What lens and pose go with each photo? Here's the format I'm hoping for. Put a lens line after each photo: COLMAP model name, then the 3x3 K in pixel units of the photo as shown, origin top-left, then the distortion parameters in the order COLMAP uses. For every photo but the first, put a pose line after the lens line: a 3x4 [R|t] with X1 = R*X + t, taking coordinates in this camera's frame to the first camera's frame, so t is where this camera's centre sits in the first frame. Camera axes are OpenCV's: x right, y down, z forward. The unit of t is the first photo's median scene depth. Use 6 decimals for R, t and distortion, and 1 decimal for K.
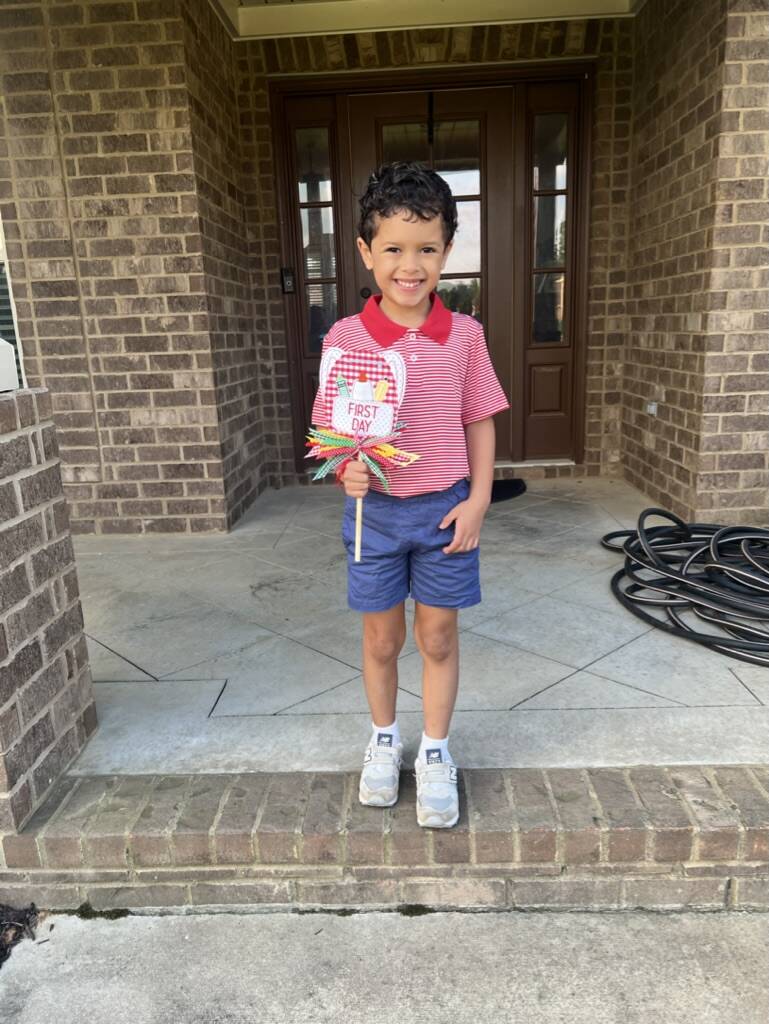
lens RADIAL K [[773.1, 0, 383.5], [0, 773.1, 513.7], [0, 0, 1]] dist [0.046944, -0.046818]
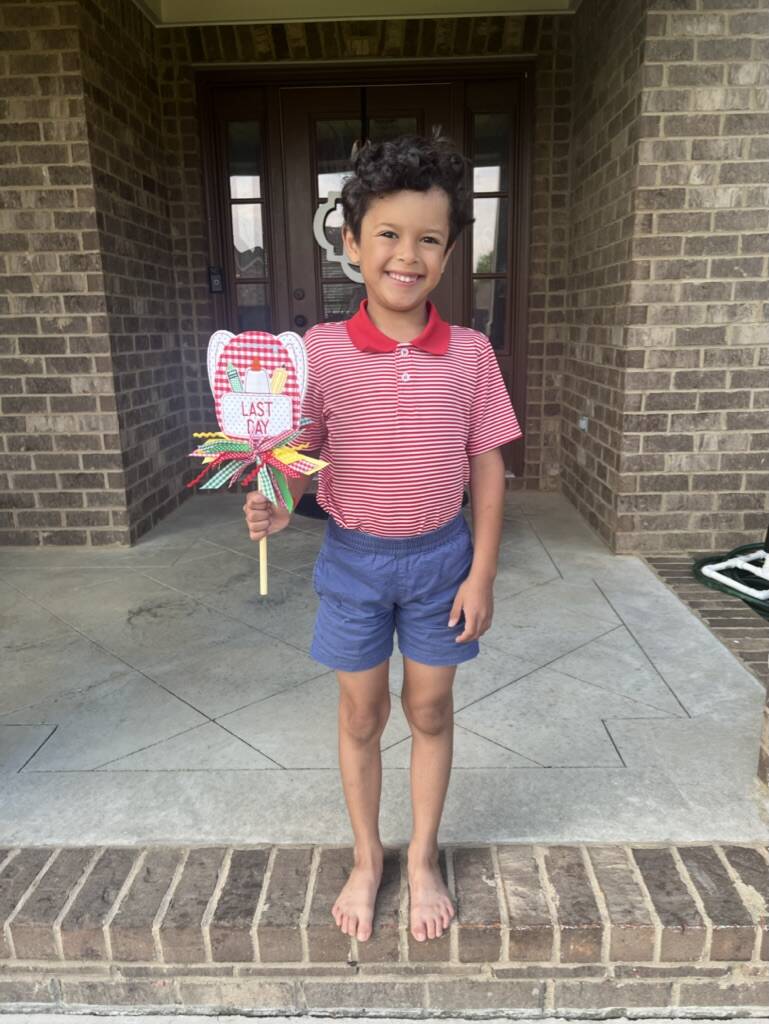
lens RADIAL K [[773.1, 0, 394.0], [0, 773.1, 508.8], [0, 0, 1]] dist [0.046944, -0.046818]
pose [[0.999715, 0.017123, 0.016641, 0.109463], [-0.017137, 0.999853, 0.000726, -0.029622], [-0.016626, -0.001011, 0.999861, 0.051565]]
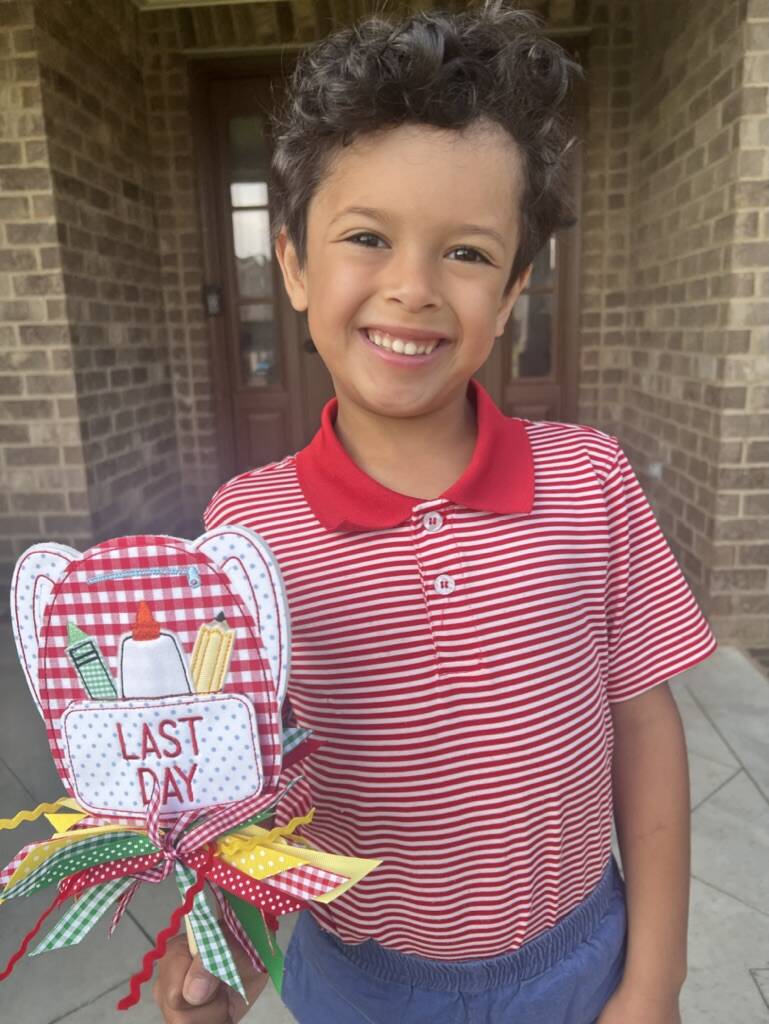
lens RADIAL K [[773.1, 0, 390.7], [0, 773.1, 498.5], [0, 0, 1]] dist [0.046944, -0.046818]
pose [[0.999780, 0.012152, -0.017123, 0.104525], [-0.012520, 0.999690, -0.021540, -0.096163], [0.016856, 0.021750, 0.999621, 0.239907]]
